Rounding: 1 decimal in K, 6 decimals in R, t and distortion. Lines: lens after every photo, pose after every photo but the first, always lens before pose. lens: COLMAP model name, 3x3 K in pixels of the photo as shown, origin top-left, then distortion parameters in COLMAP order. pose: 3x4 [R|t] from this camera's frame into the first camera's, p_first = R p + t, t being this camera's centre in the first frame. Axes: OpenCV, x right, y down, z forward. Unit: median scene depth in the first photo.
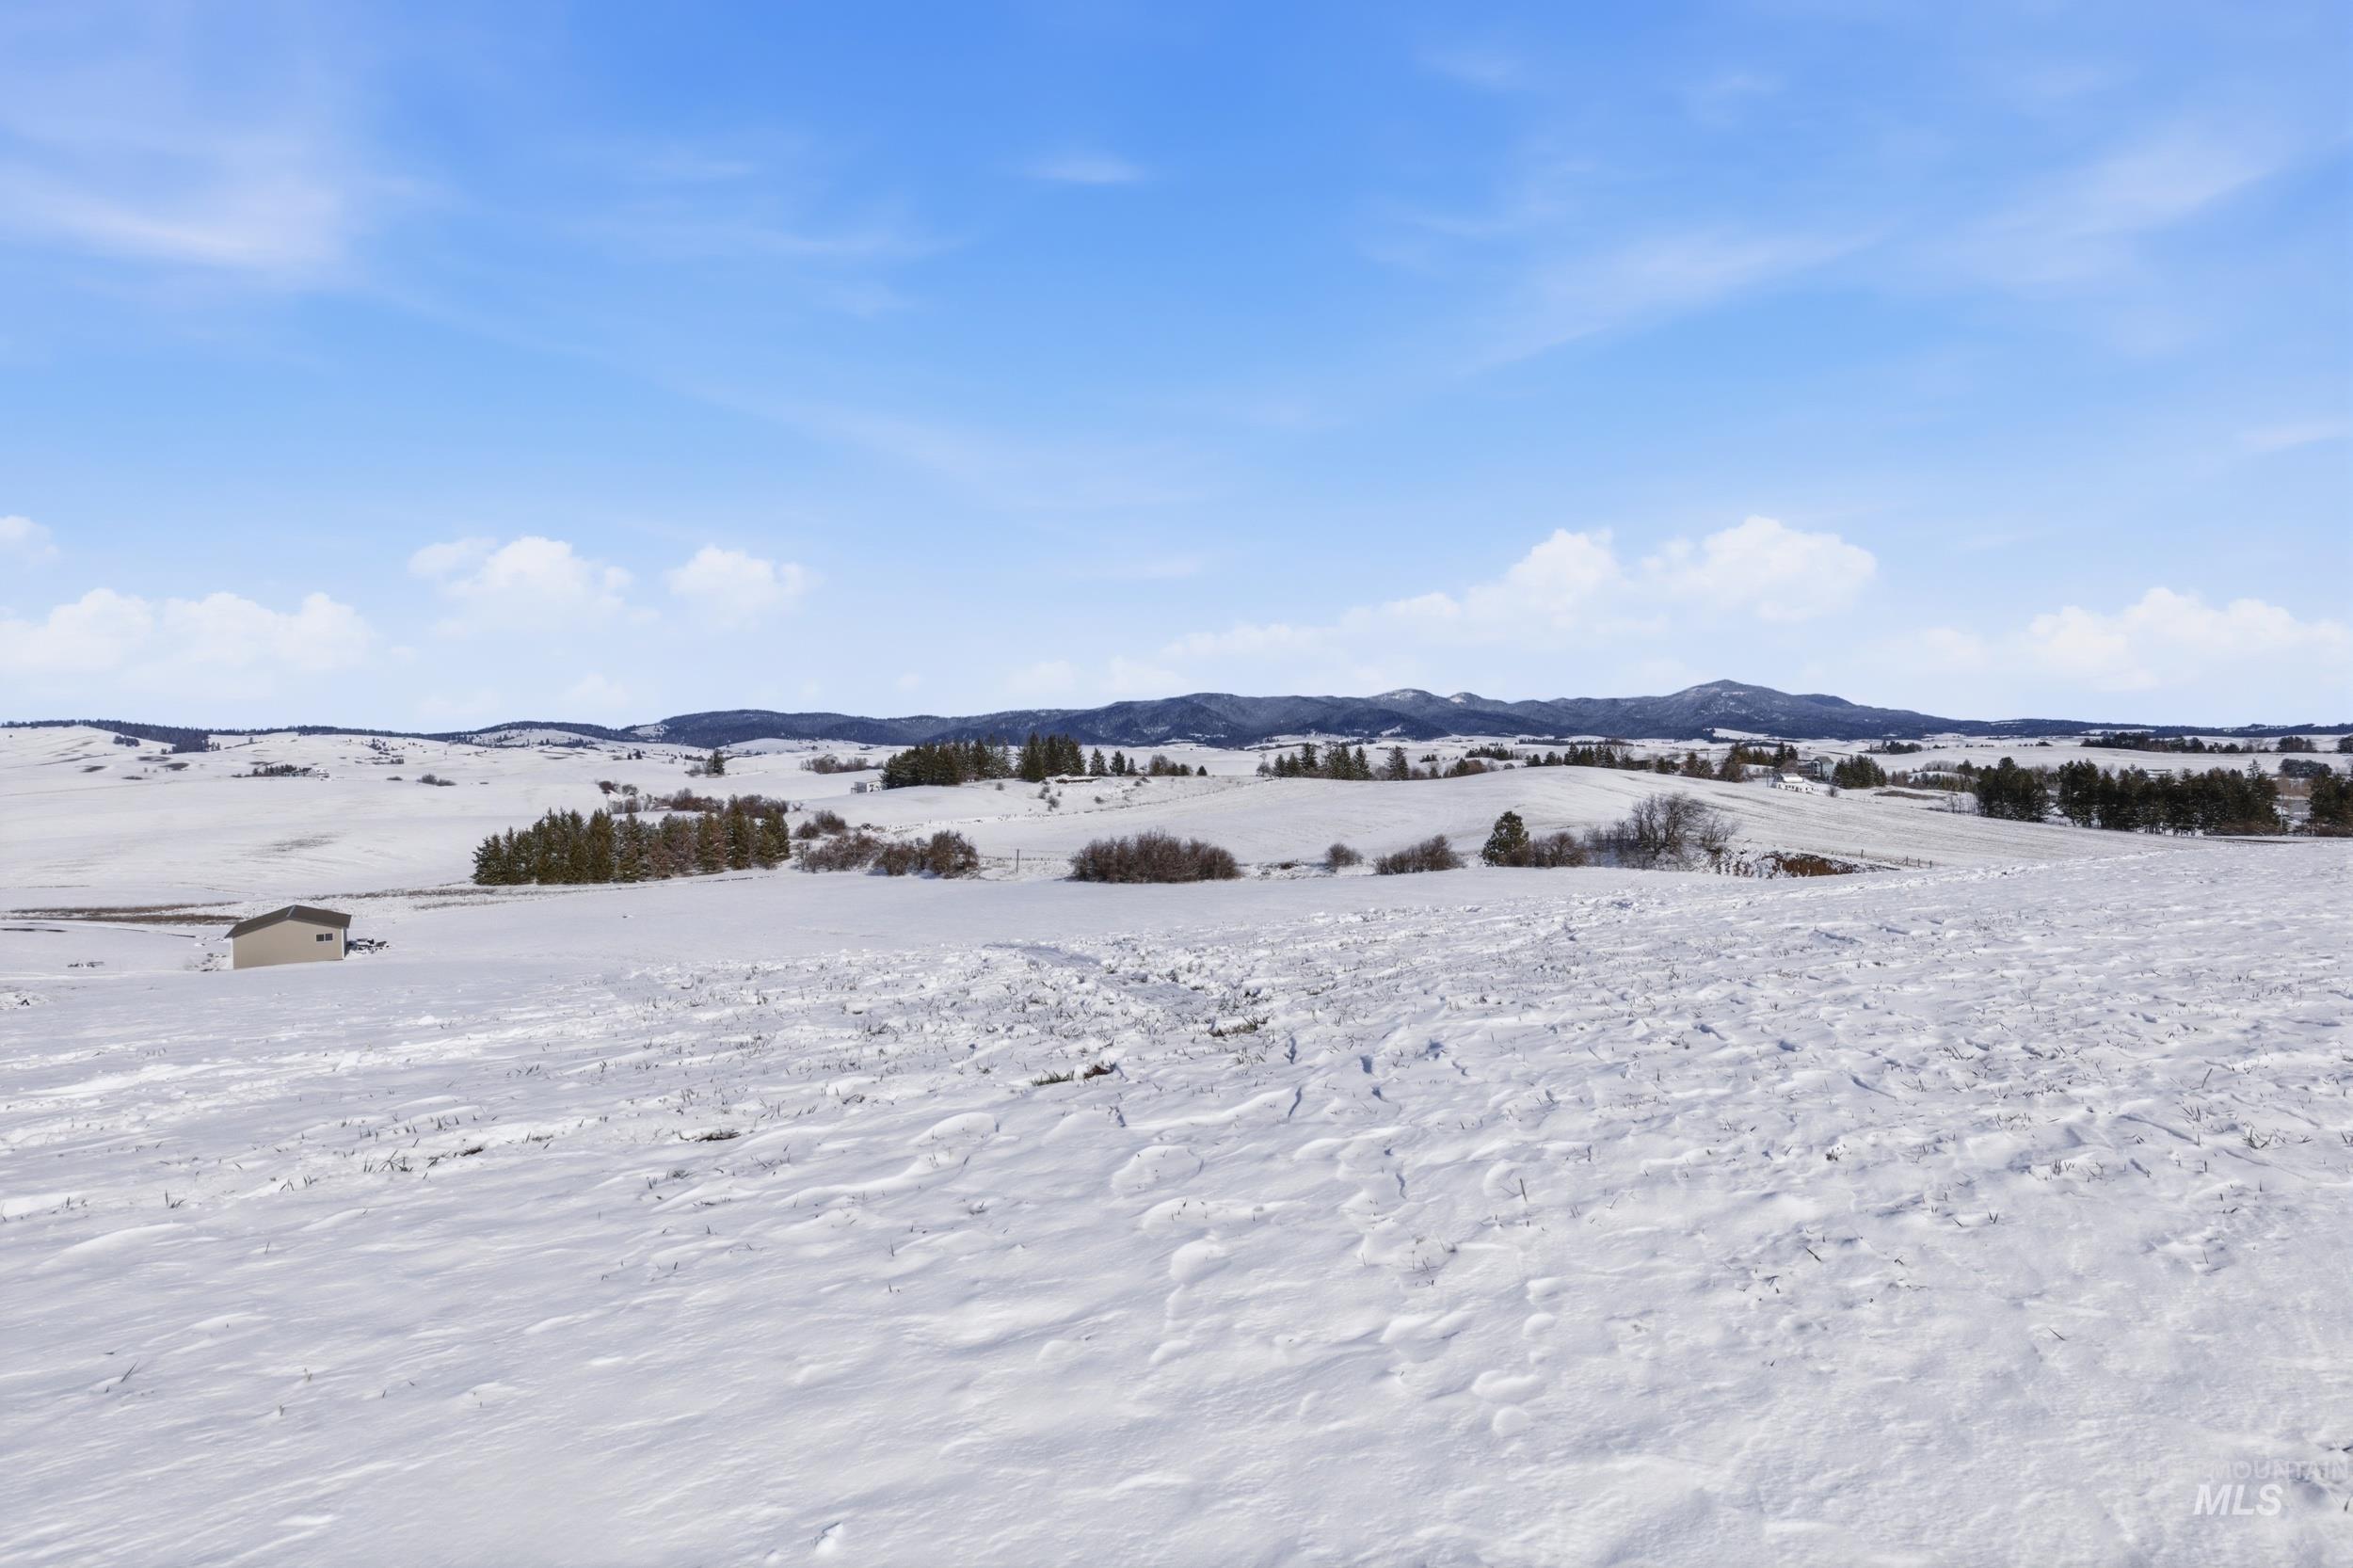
lens RADIAL K [[1047.9, 0, 1176.5], [0, 1047.9, 784.0], [0, 0, 1]] dist [0.000272, 0.000386]
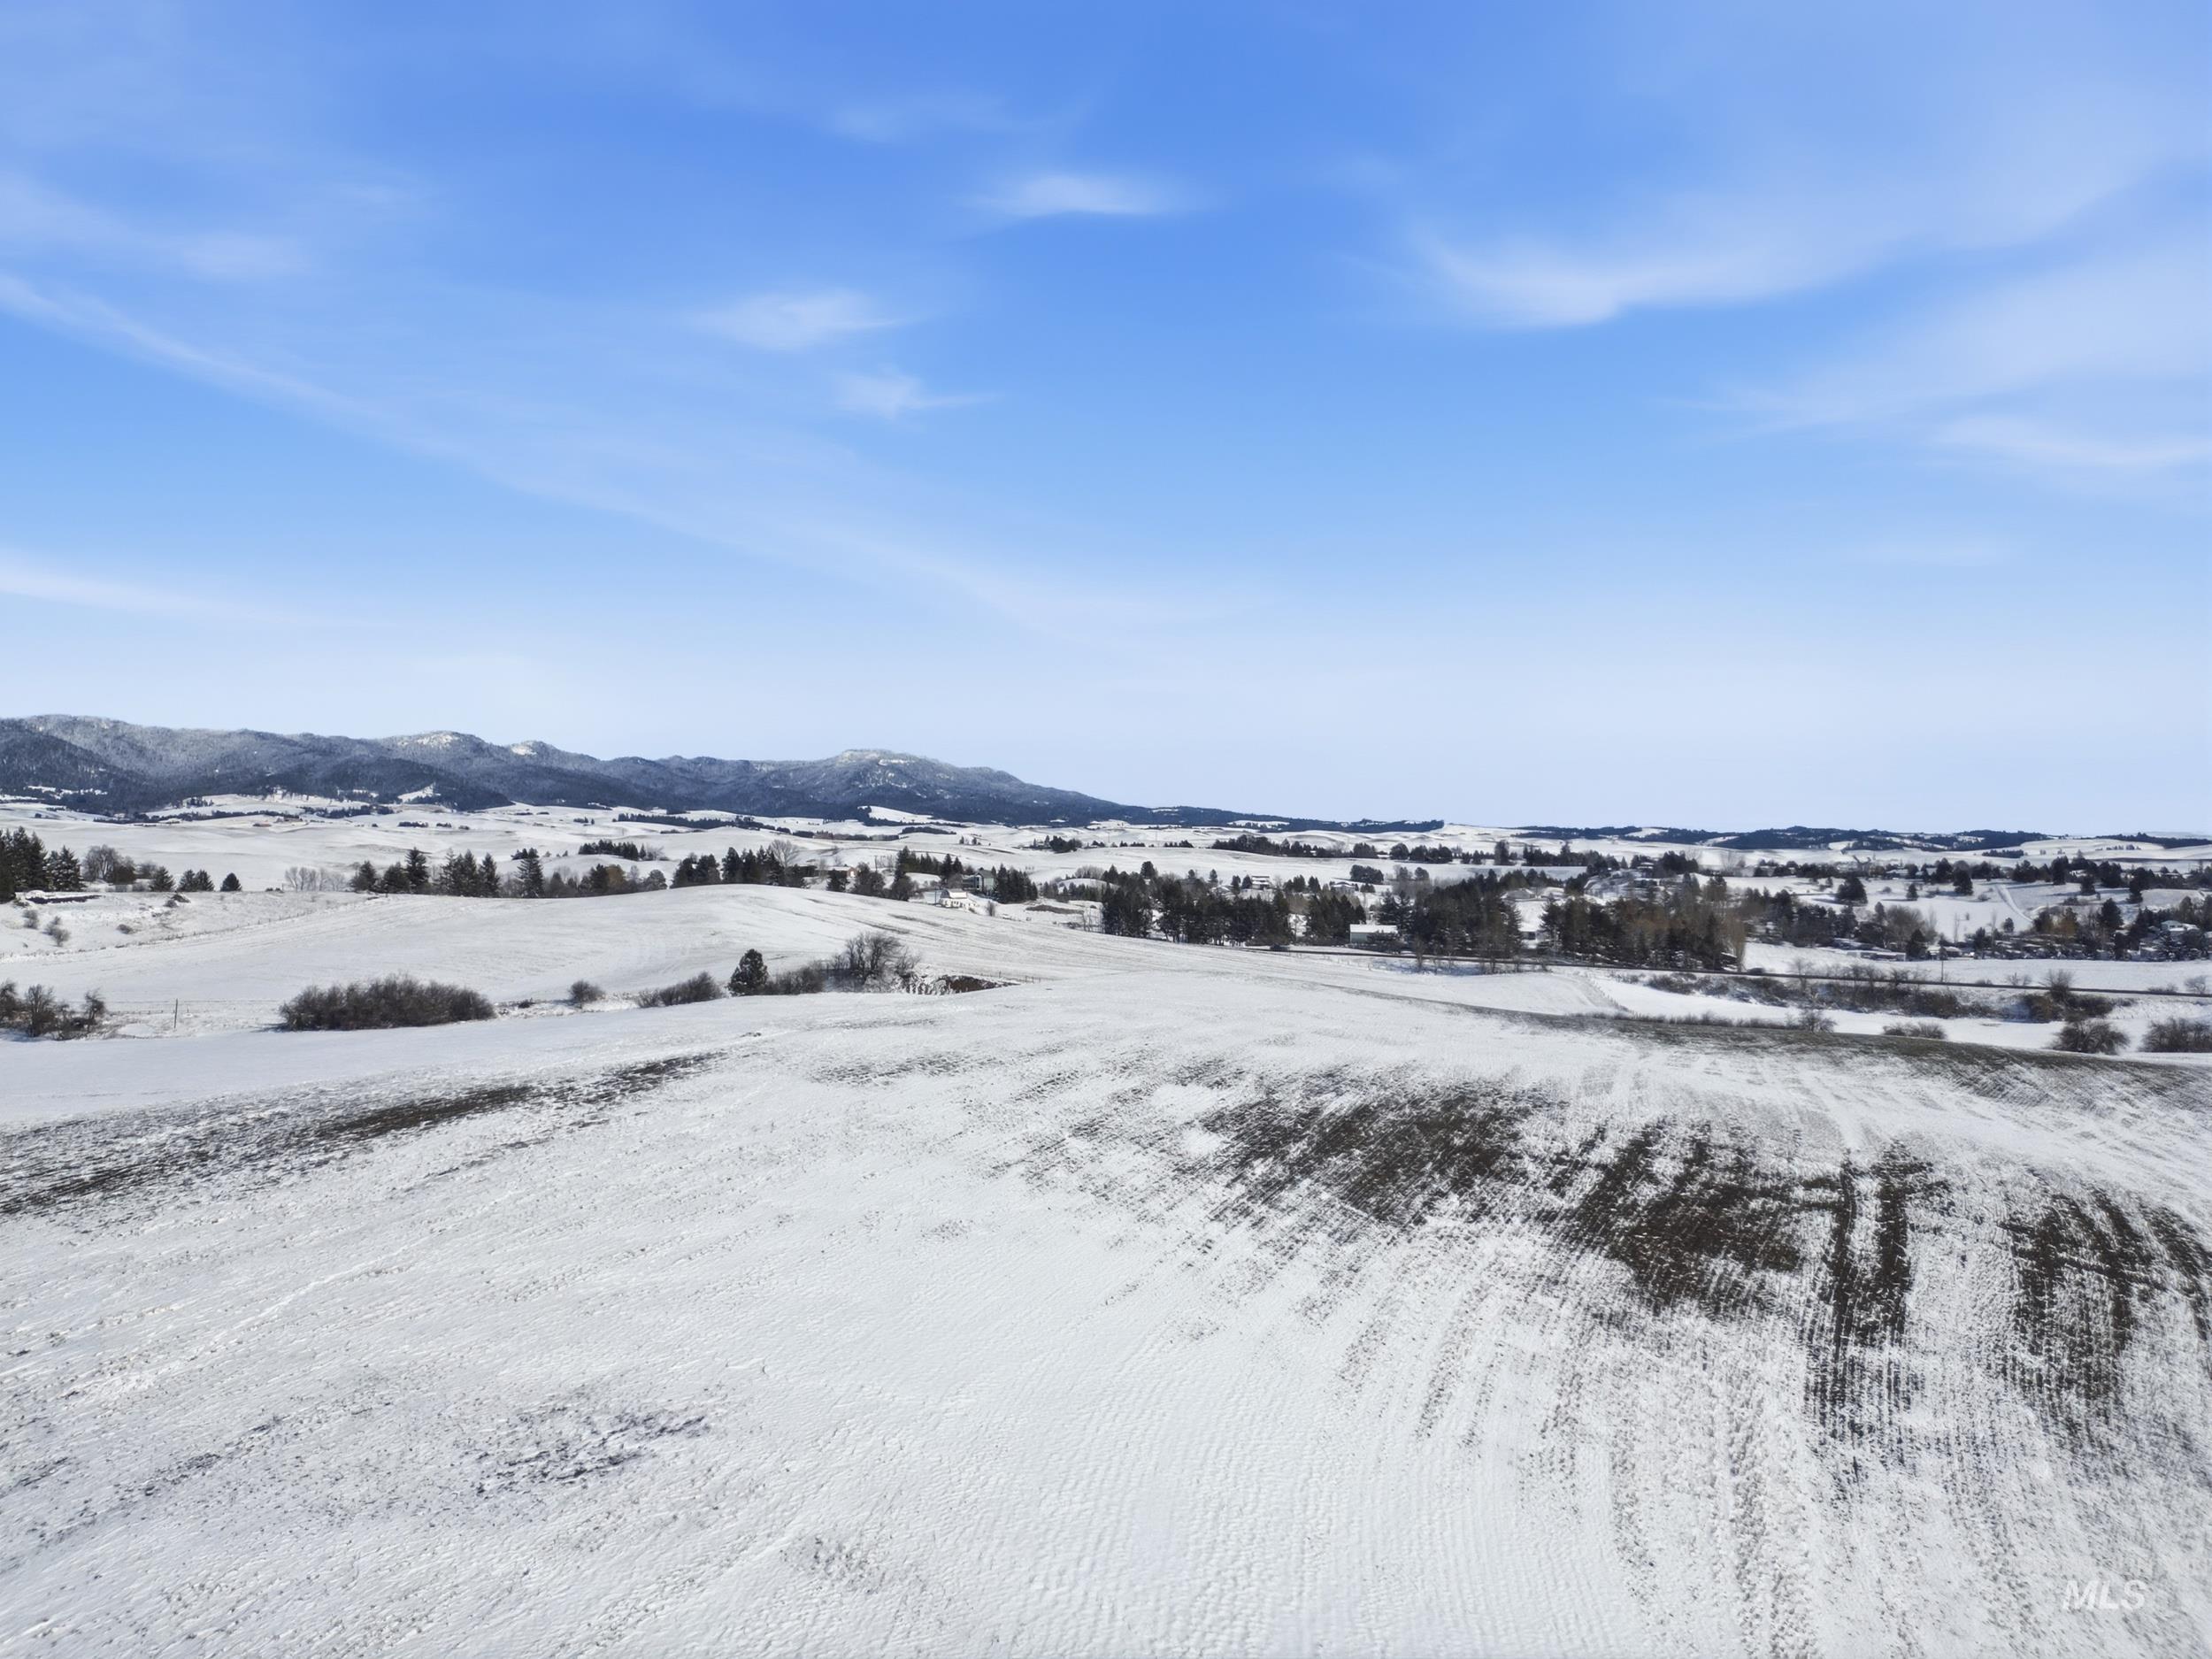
lens RADIAL K [[1536.1, 0, 1106.9], [0, 1536.1, 829.5], [0, 0, 1]] dist [0.079468, -0.079956]
pose [[0.809181, 0.021890, 0.587152, -0.140774], [-0.004838, 0.999520, -0.030596, -0.020816], [-0.587540, 0.021917, 0.808898, -0.239766]]
